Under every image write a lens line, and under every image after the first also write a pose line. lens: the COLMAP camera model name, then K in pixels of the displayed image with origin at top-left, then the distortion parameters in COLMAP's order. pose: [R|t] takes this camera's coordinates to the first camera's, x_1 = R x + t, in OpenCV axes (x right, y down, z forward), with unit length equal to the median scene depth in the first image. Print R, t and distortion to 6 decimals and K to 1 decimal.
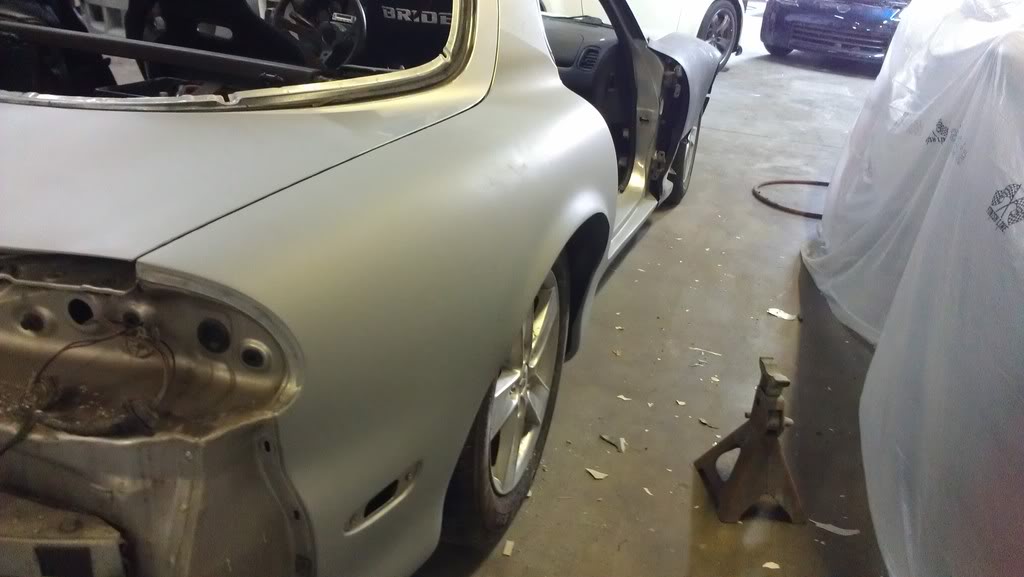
lens RADIAL K [[835.6, 0, 512.0], [0, 835.6, 288.5], [0, 0, 1]] dist [0.073819, -0.143829]
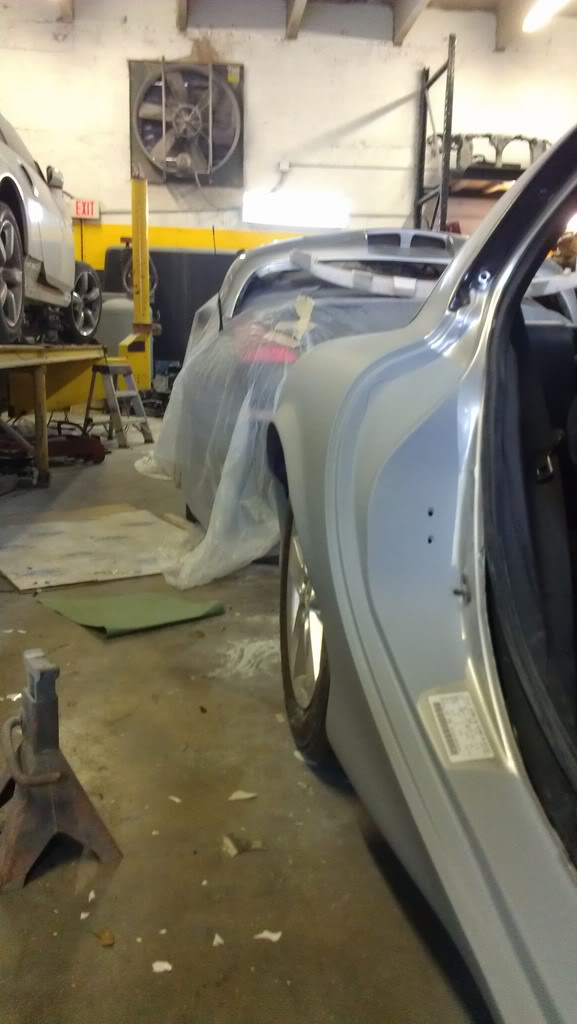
lens RADIAL K [[835.6, 0, 293.7], [0, 835.6, 510.5], [0, 0, 1]] dist [0.073819, -0.143829]
pose [[-0.888000, -0.023877, -0.459224, 0.399897], [-0.285617, 0.811299, 0.510114, -0.386519], [0.360388, 0.584143, -0.727253, 1.344081]]
